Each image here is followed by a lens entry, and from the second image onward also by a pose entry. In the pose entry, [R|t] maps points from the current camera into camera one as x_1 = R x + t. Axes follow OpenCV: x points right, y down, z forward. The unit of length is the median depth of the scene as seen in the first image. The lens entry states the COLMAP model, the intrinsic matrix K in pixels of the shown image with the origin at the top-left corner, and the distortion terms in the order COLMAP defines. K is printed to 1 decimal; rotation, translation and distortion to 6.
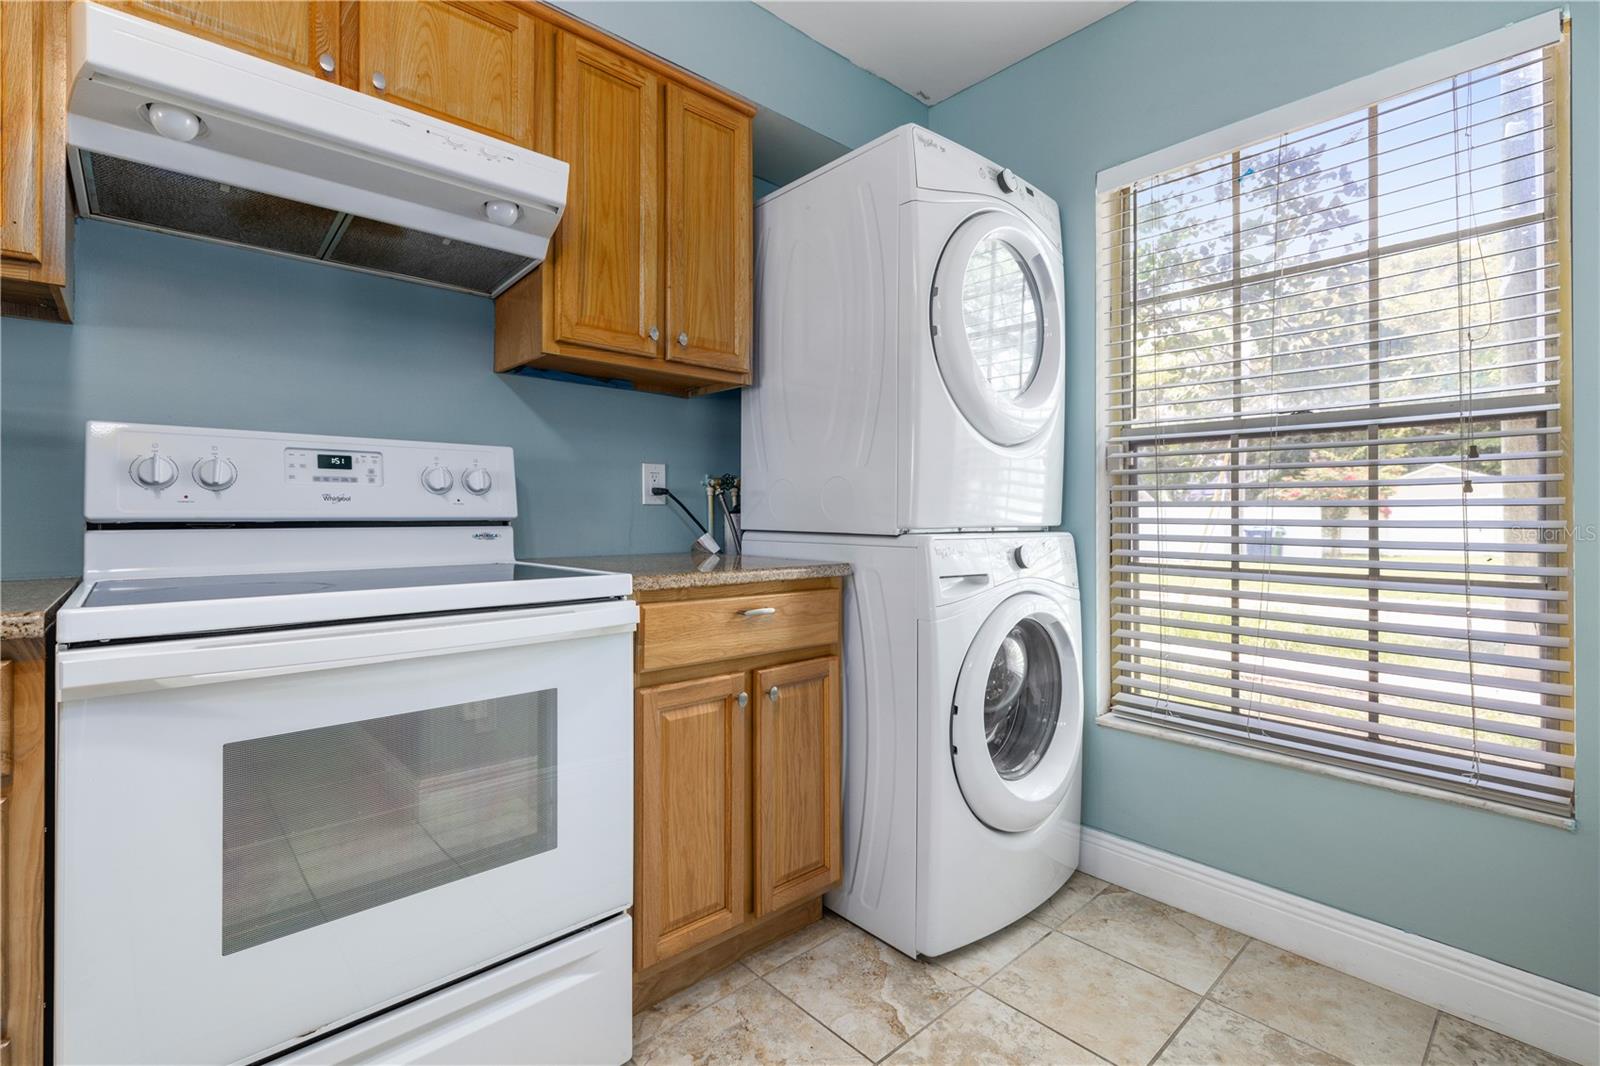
lens RADIAL K [[707.2, 0, 801.0], [0, 707.2, 512.0], [0, 0, 1]] dist [0.000587, 0.000025]
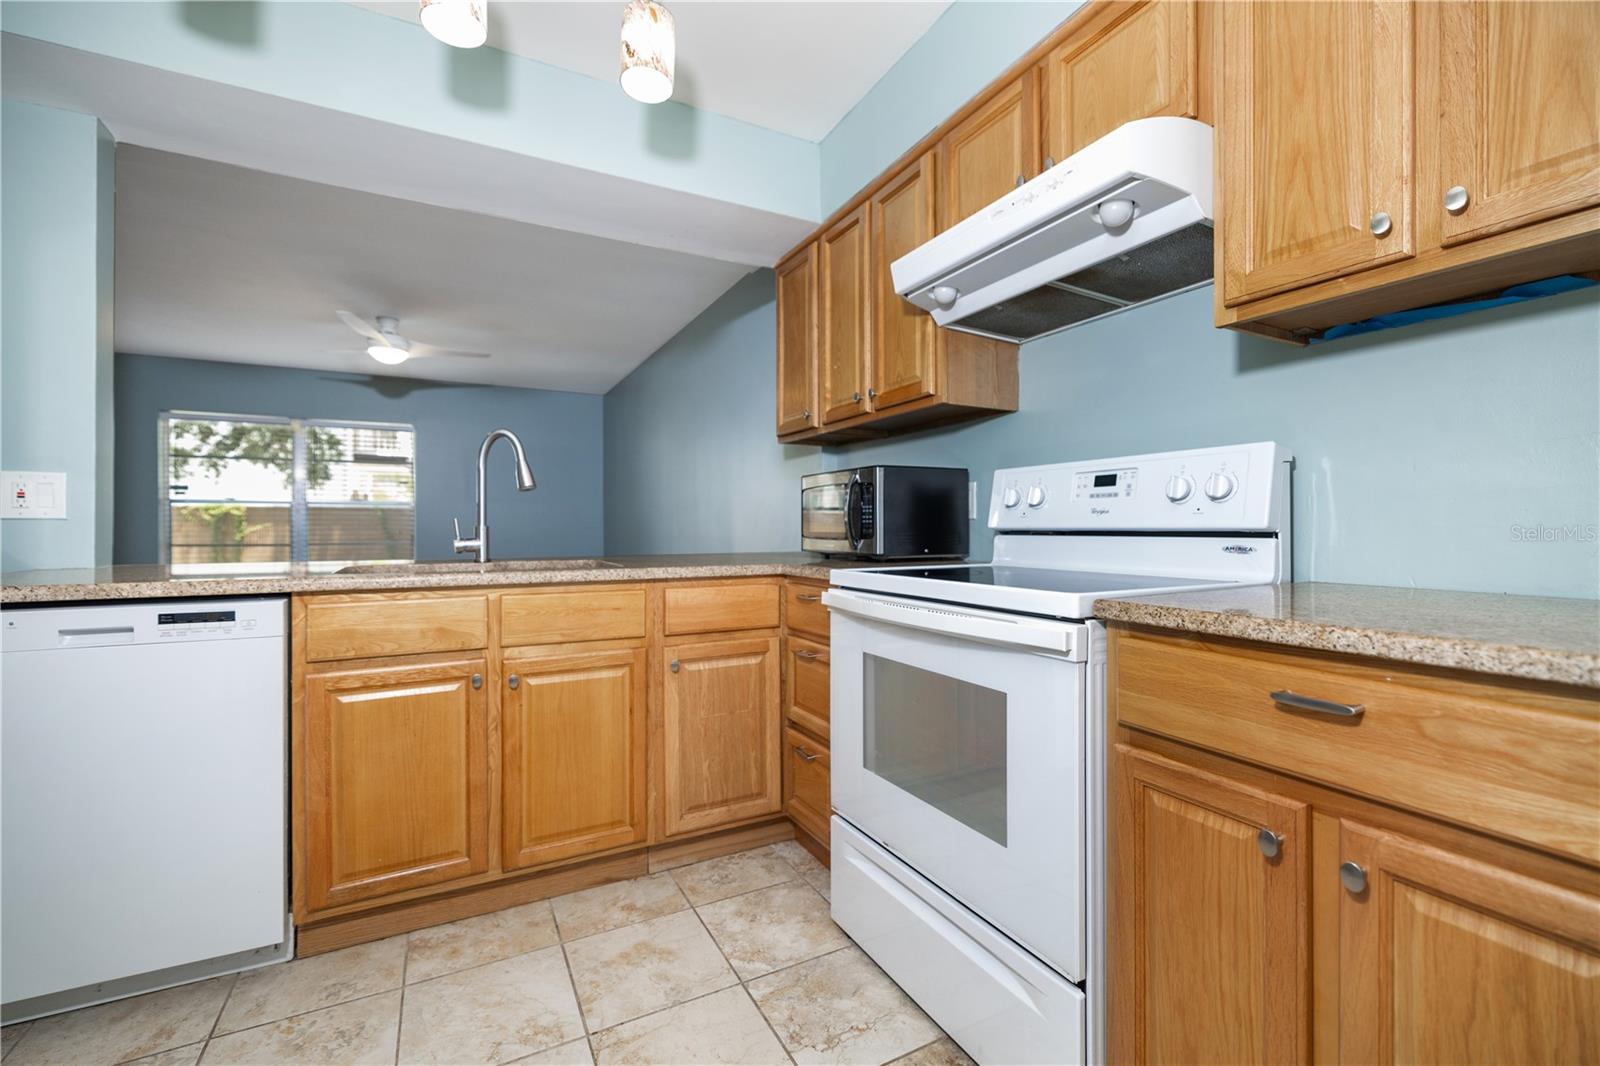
lens RADIAL K [[676.3, 0, 783.9], [0, 676.3, 528.4], [0, 0, 1]] dist [0.002875, -0.000207]
pose [[-0.256837, 0.002190, -0.966452, 0.569129], [0.007728, 0.999970, 0.000212, 0.004357], [0.966424, -0.007414, -0.256846, 0.777729]]
